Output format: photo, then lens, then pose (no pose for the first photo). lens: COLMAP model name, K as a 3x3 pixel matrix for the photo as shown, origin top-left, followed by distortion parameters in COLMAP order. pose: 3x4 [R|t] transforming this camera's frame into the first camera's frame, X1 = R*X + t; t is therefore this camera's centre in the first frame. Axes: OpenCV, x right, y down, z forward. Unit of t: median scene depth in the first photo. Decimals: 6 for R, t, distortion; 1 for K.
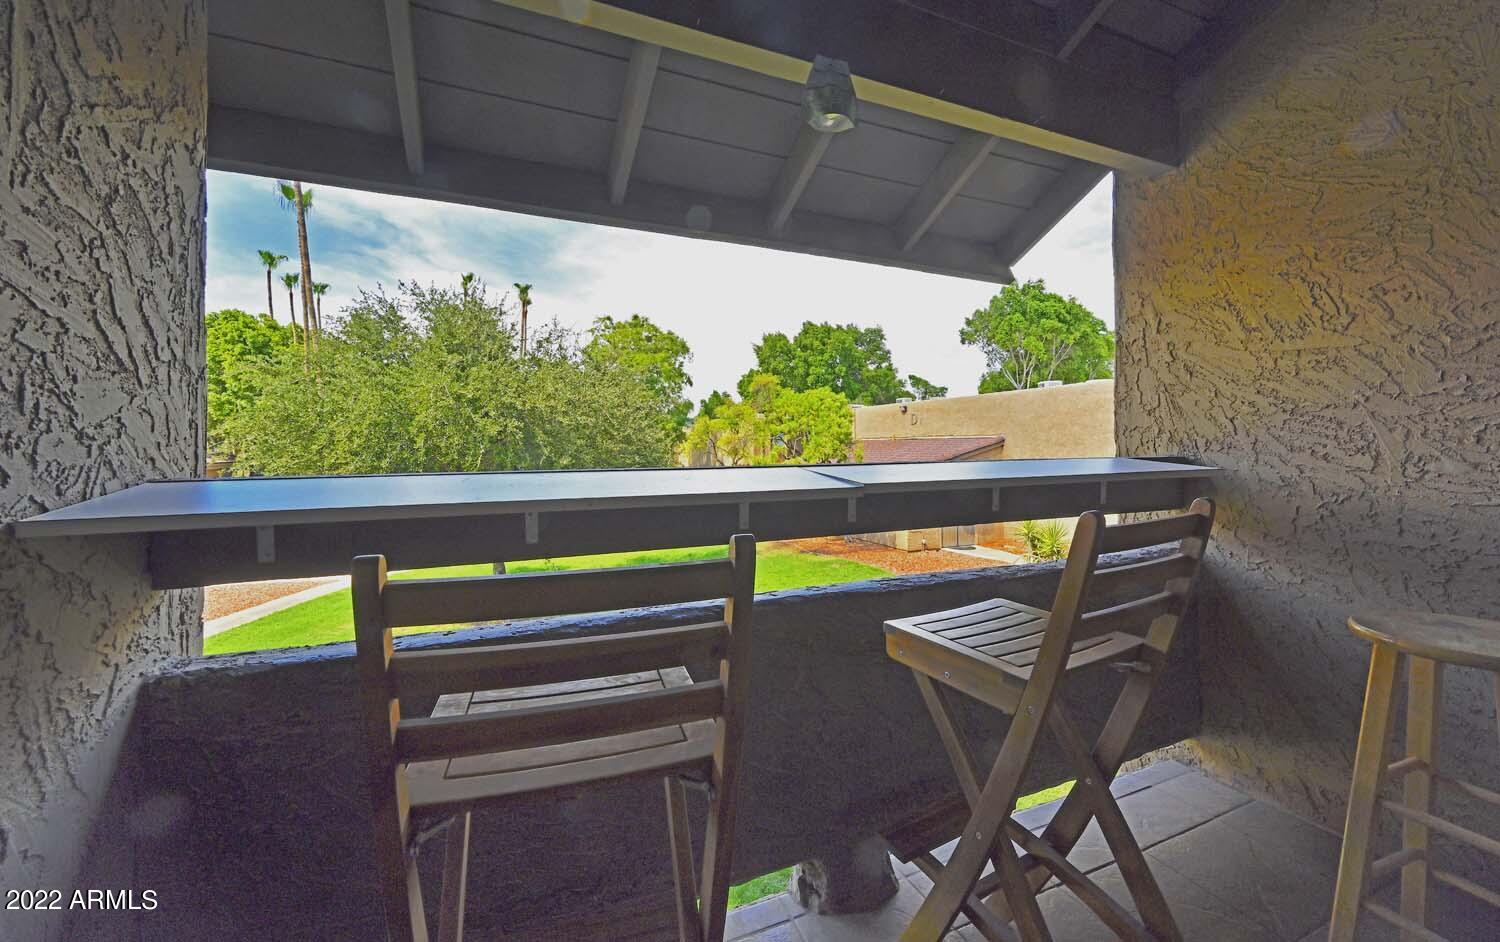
lens RADIAL K [[600.5, 0, 751.6], [0, 600.5, 436.1], [0, 0, 1]] dist [-0.008324, 0.000116]
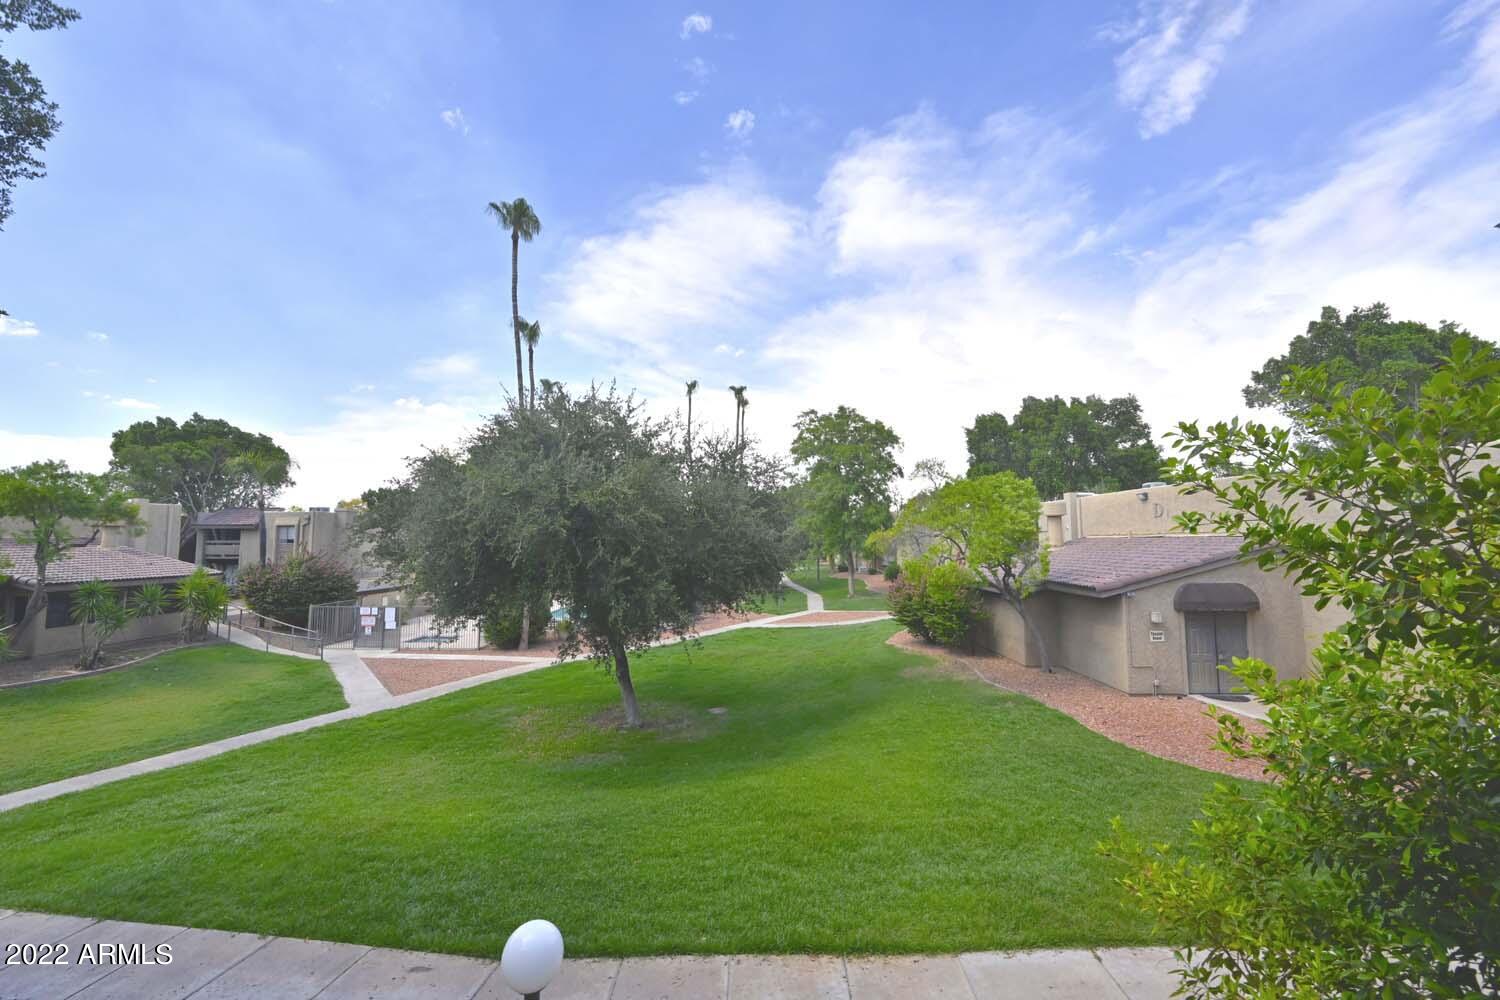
lens RADIAL K [[596.3, 0, 764.0], [0, 596.3, 483.6], [0, 0, 1]] dist [-0.000741, 0.001510]
pose [[0.915481, -0.030776, -0.401183, 0.097899], [-0.001239, 0.996850, -0.079300, -0.000780], [0.402360, 0.073095, 0.912559, 0.098908]]
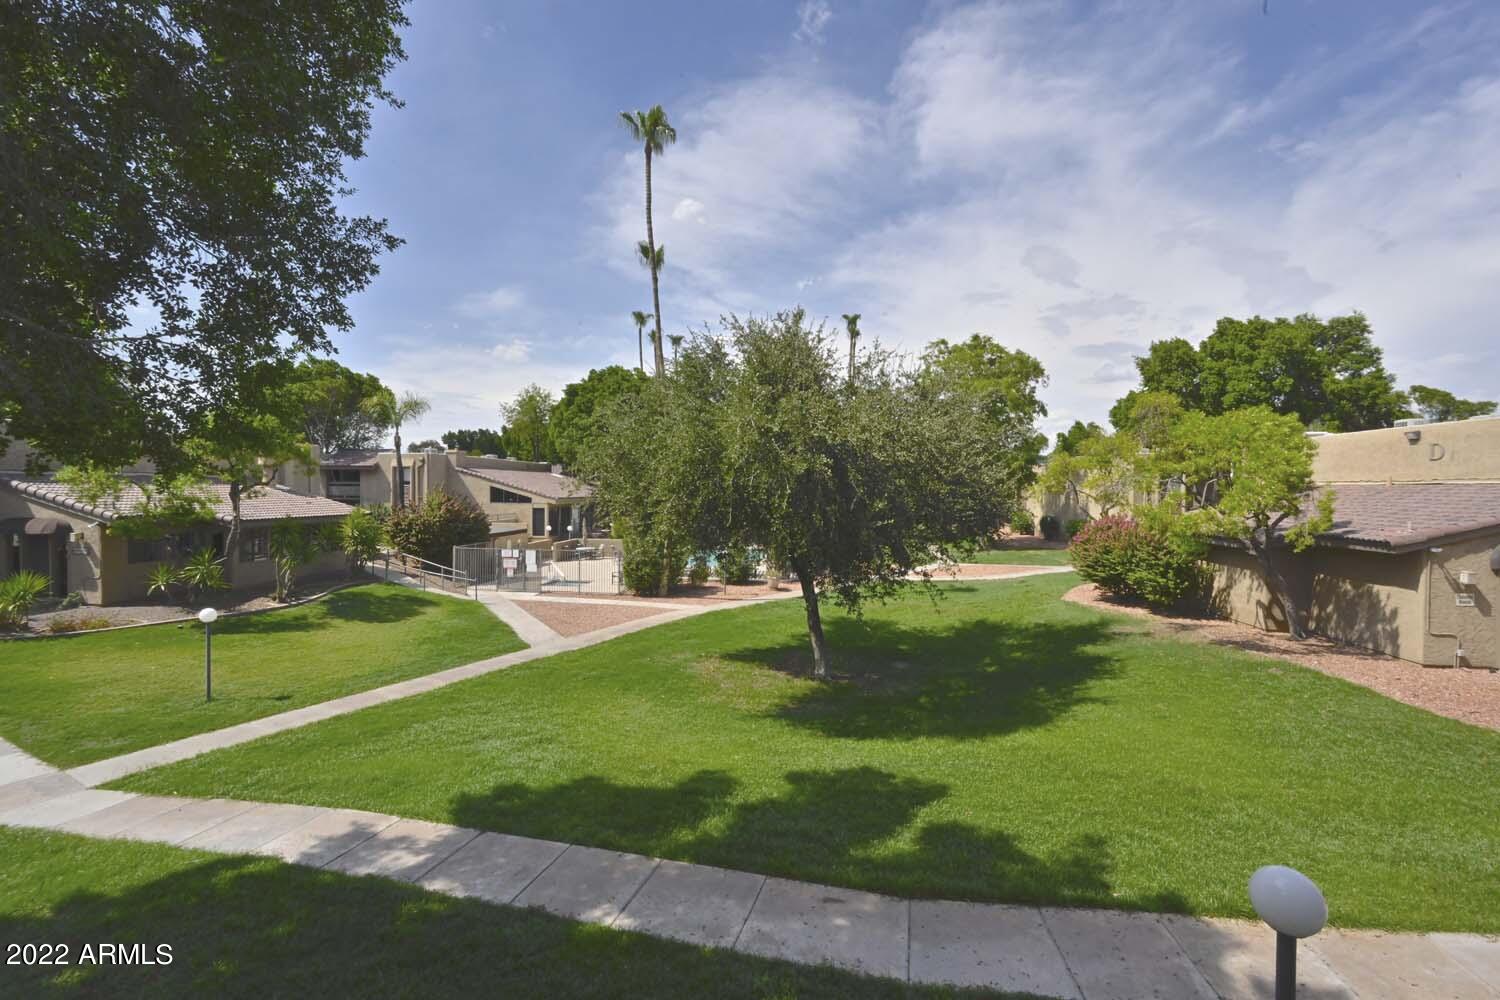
lens RADIAL K [[646.7, 0, 747.8], [0, 646.7, 496.8], [0, 0, 1]] dist [0.001825, -0.000109]
pose [[0.863119, 0.022330, -0.504507, -0.004707], [-0.006933, 0.999452, 0.032376, 0.001090], [0.504954, -0.024447, 0.862800, 0.047172]]
